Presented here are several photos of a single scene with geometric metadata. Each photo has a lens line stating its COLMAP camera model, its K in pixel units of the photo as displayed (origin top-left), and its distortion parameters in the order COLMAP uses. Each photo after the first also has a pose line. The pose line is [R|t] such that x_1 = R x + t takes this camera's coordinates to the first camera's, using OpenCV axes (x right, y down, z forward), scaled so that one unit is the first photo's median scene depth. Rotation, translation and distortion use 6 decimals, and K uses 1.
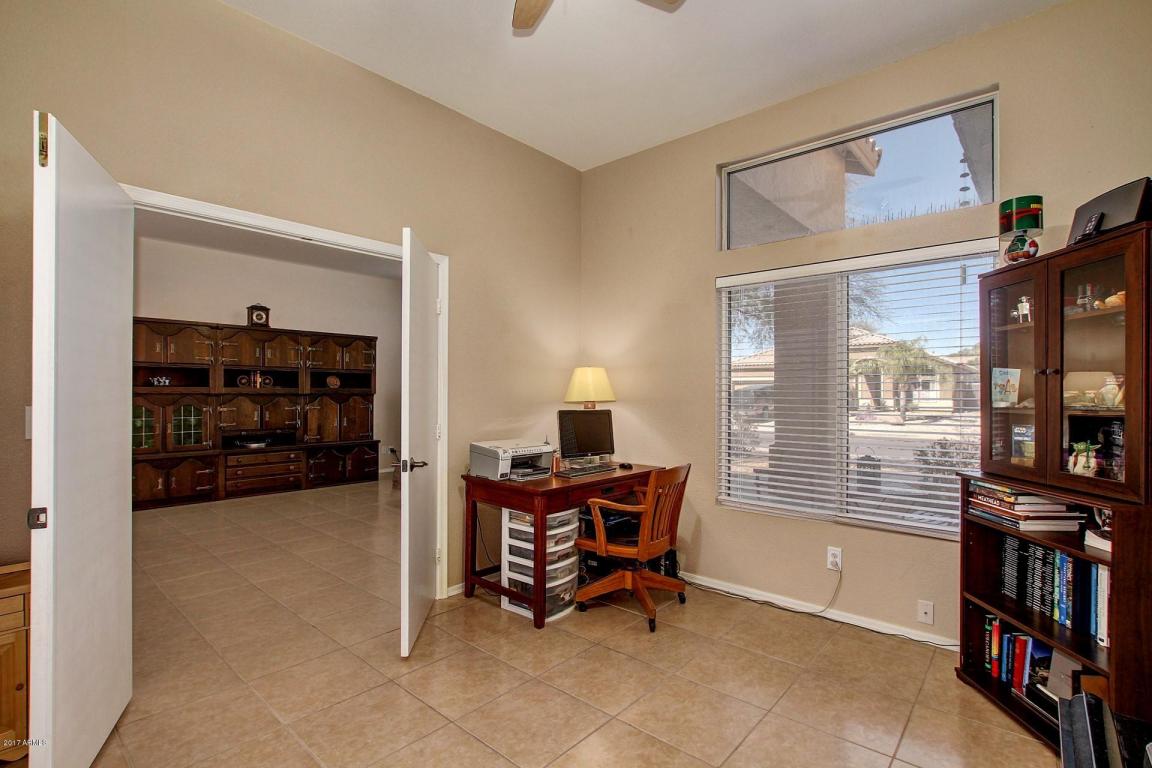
lens RADIAL K [[535.3, 0, 583.3], [0, 535.3, 389.3], [0, 0, 1]] dist [-0.024200, 0.003092]
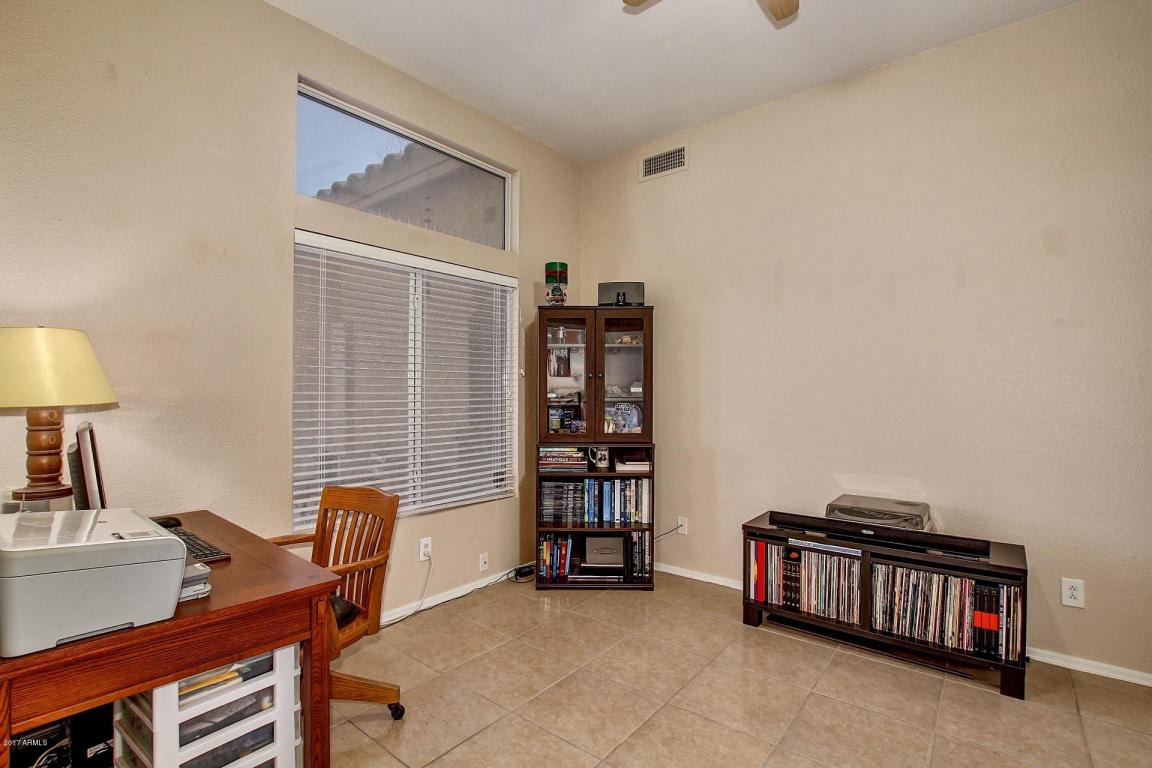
lens RADIAL K [[535.3, 0, 570.8], [0, 535.3, 387.6], [0, 0, 1]] dist [-0.024200, 0.003092]
pose [[-0.028608, -0.005231, 0.999577, -0.613224], [-0.013214, 0.999901, 0.004854, -0.001847], [-0.999503, -0.013070, -0.028675, 0.819644]]
